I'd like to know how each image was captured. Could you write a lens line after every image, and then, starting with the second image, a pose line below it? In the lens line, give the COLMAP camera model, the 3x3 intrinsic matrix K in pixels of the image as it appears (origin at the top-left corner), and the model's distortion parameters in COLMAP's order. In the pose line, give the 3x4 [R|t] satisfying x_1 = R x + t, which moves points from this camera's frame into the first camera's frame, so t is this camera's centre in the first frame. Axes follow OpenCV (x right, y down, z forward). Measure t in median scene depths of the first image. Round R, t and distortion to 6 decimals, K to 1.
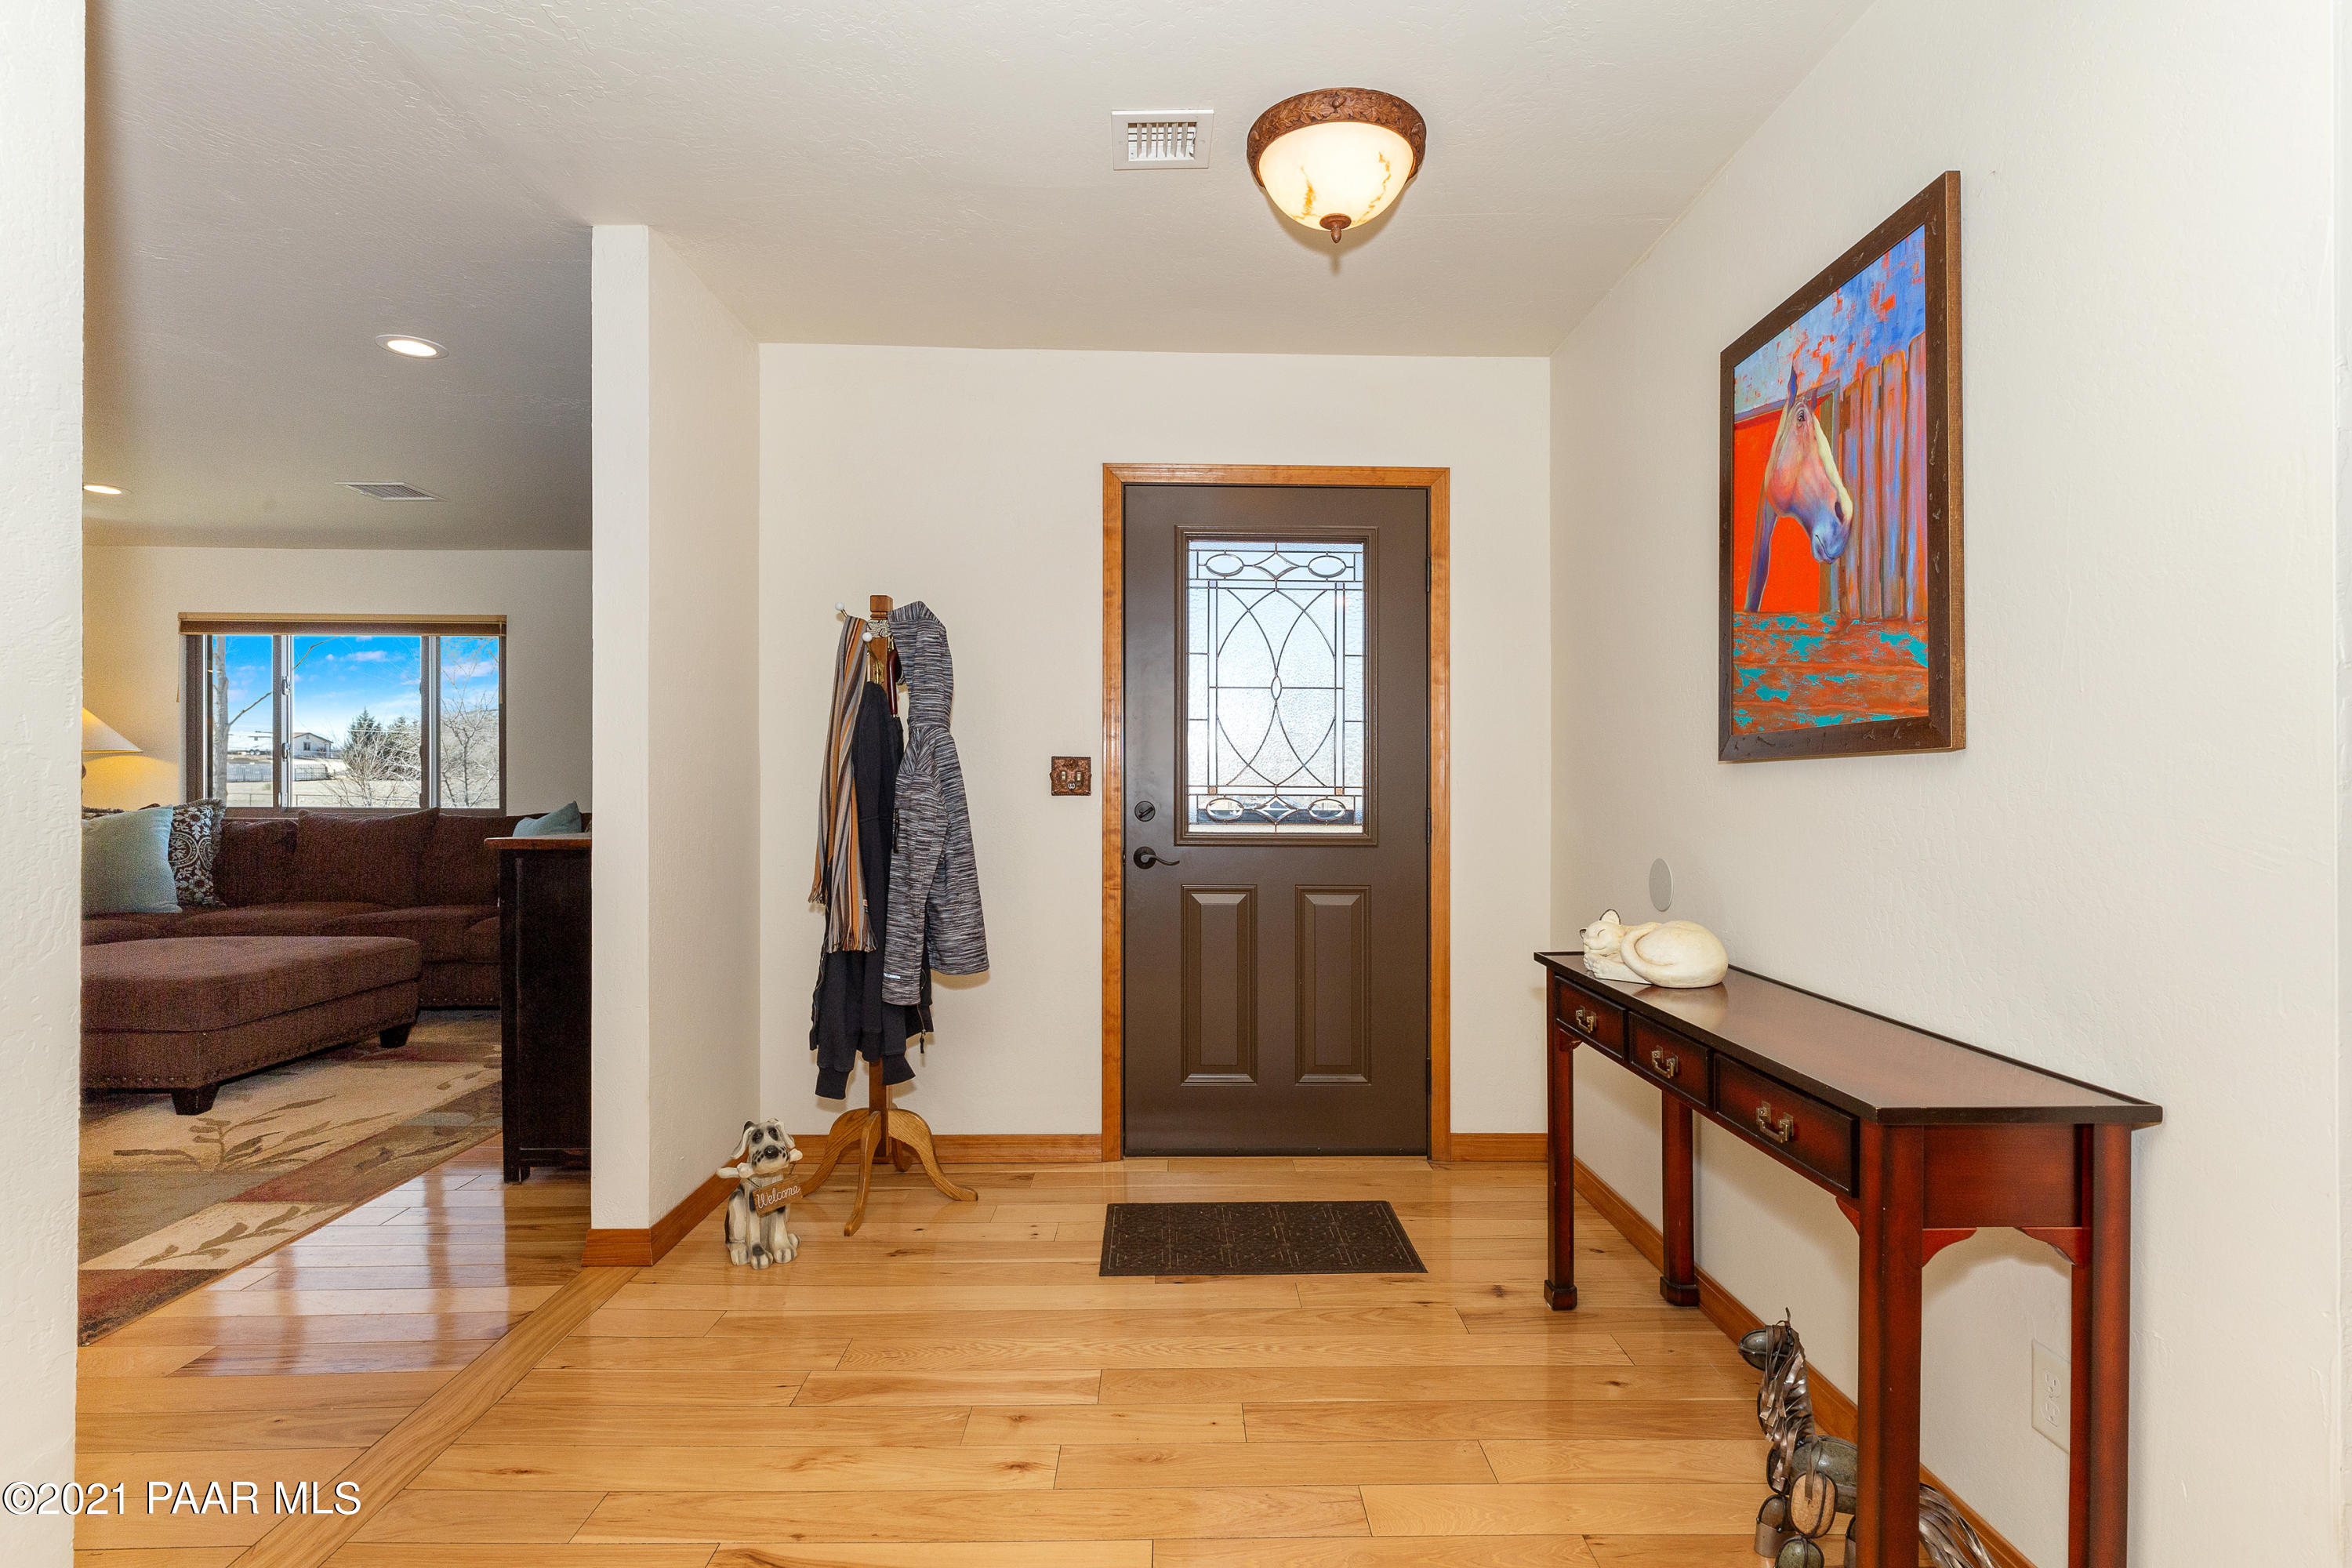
lens RADIAL K [[1156.6, 0, 1183.7], [0, 1156.6, 802.6], [0, 0, 1]] dist [-0.000947, -0.000267]
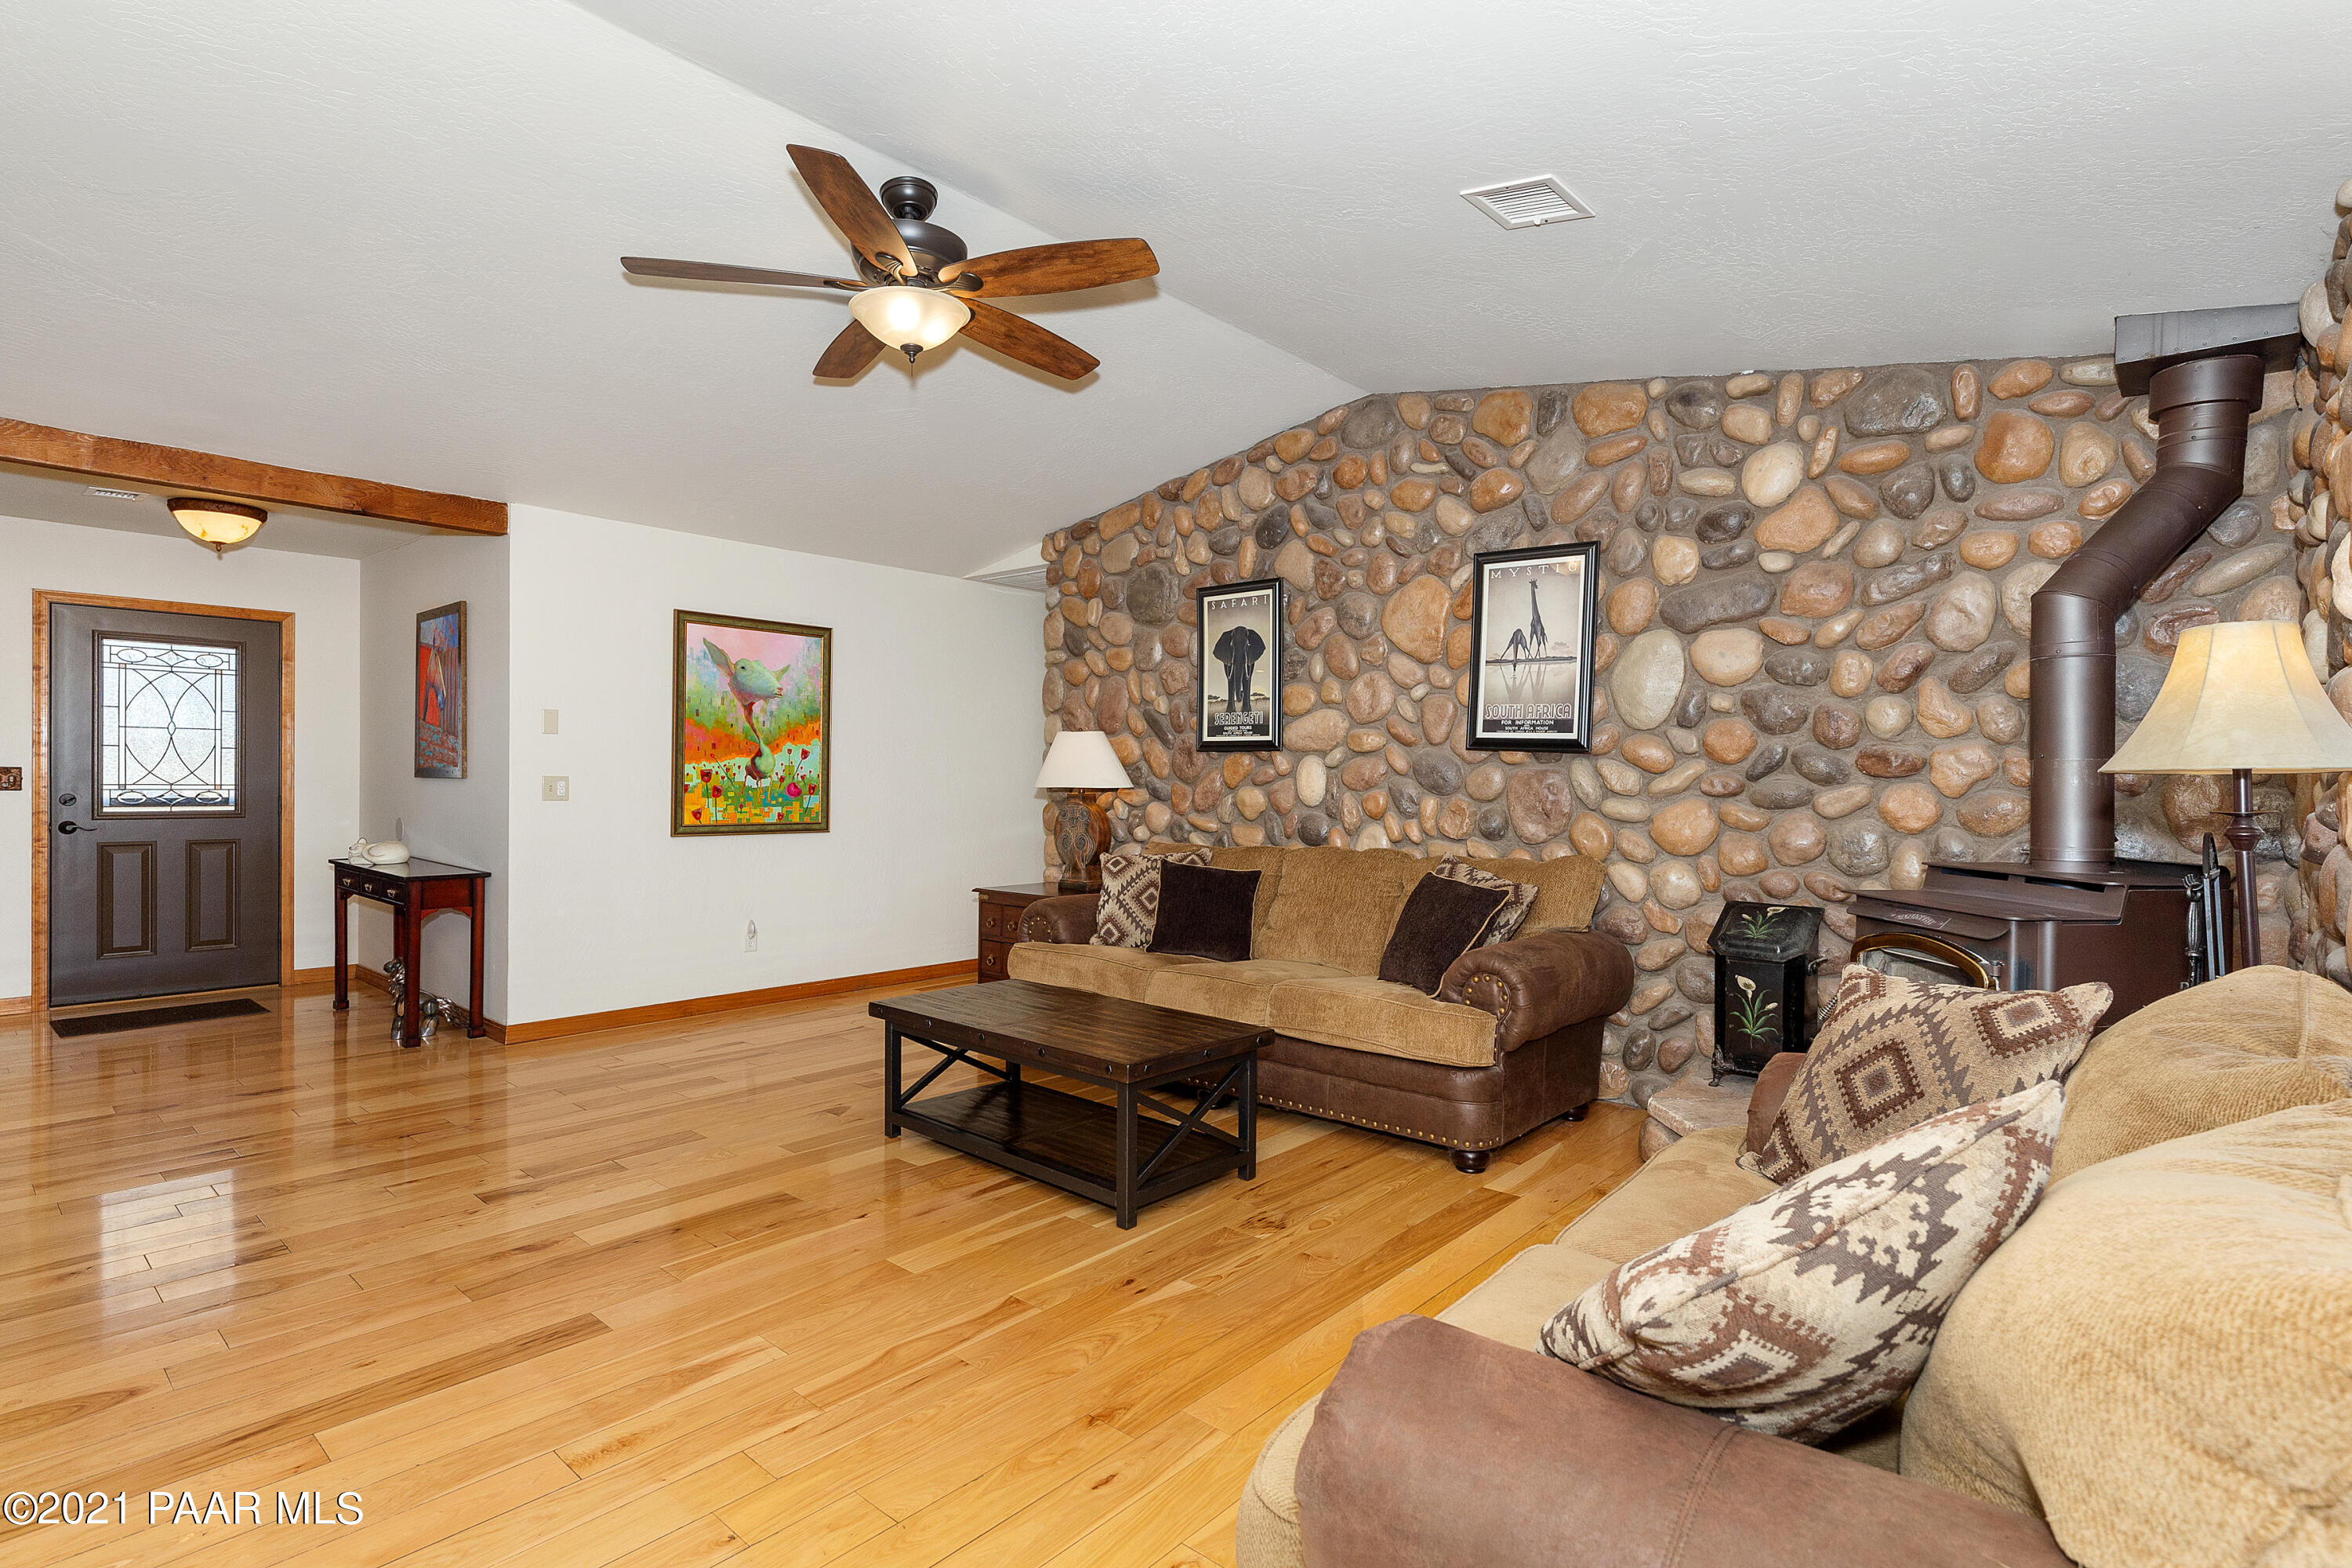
lens RADIAL K [[1156.6, 0, 1188.9], [0, 1156.6, 781.0], [0, 0, 1]] dist [-0.000947, -0.000267]
pose [[0.673796, 0.000476, 0.738917, -0.174739], [-0.000942, 1.000000, 0.000214, -0.021374], [-0.738917, -0.000841, 0.673796, -1.314771]]
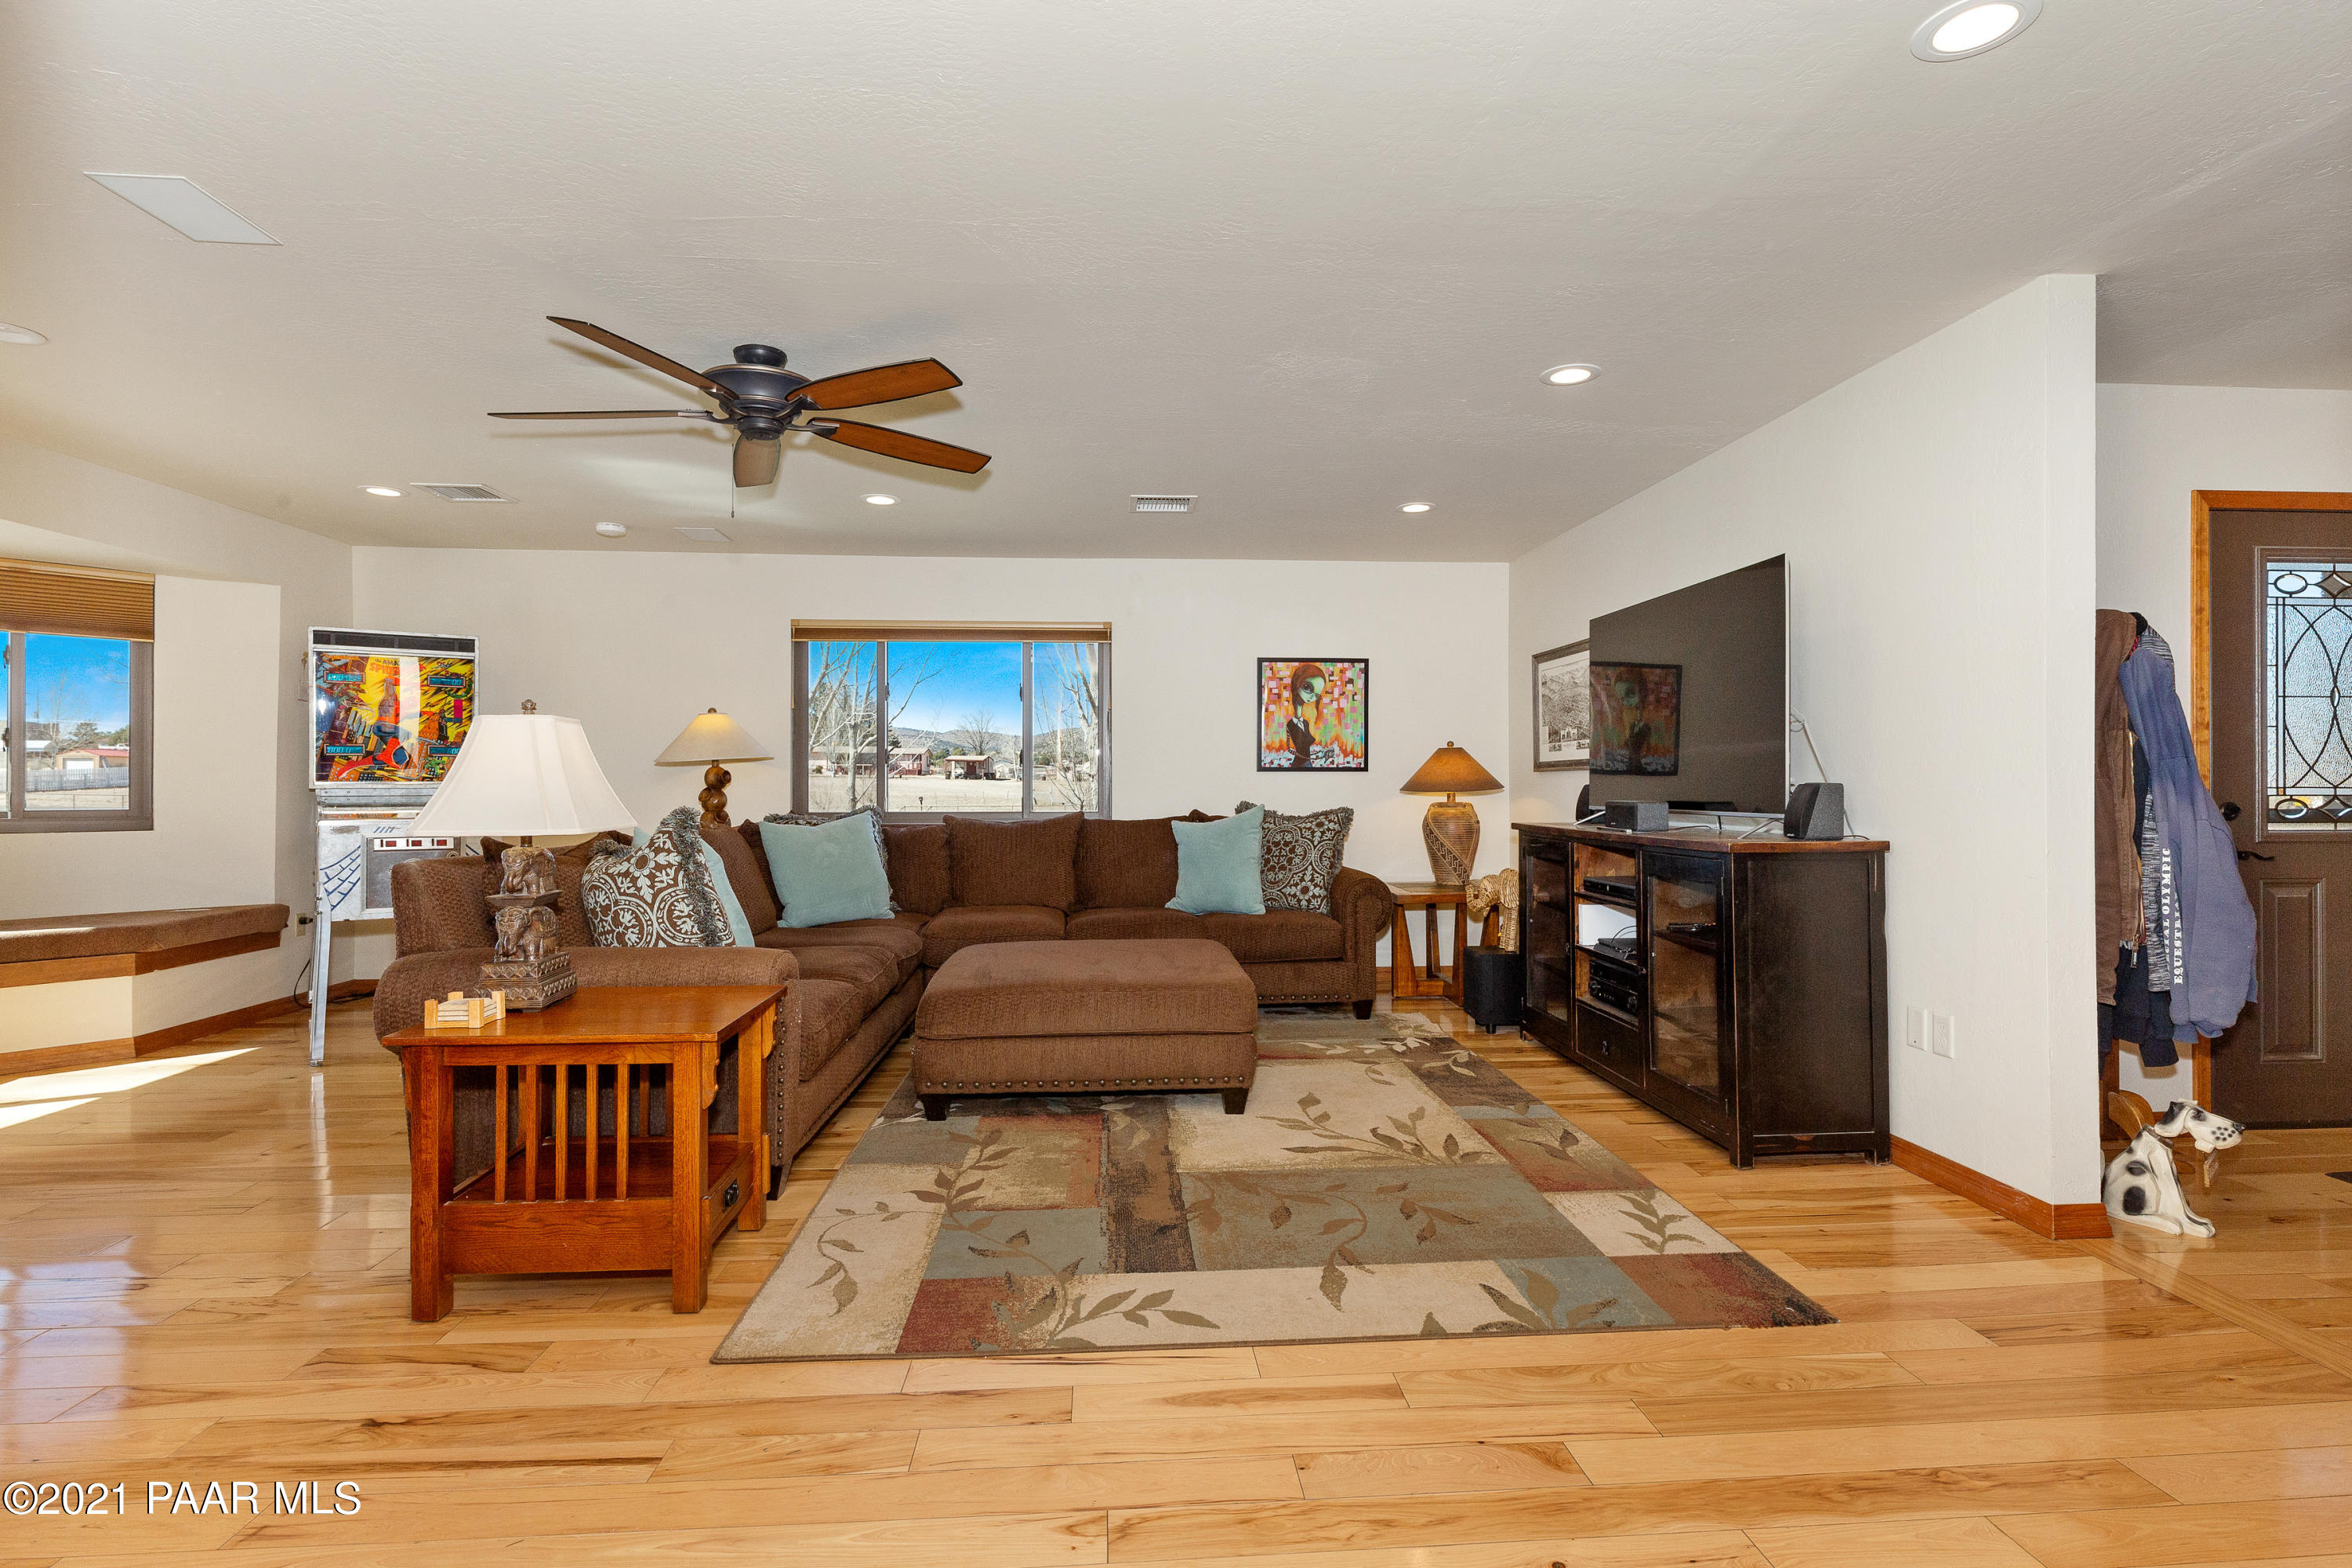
lens RADIAL K [[1156.6, 0, 1168.2], [0, 1156.6, 769.0], [0, 0, 1]] dist [-0.000947, -0.000267]
pose [[0.999143, -0.004964, 0.041094, -1.065030], [0.006070, 0.999621, -0.026833, -0.009239], [-0.040945, 0.027060, 0.998795, -0.034126]]
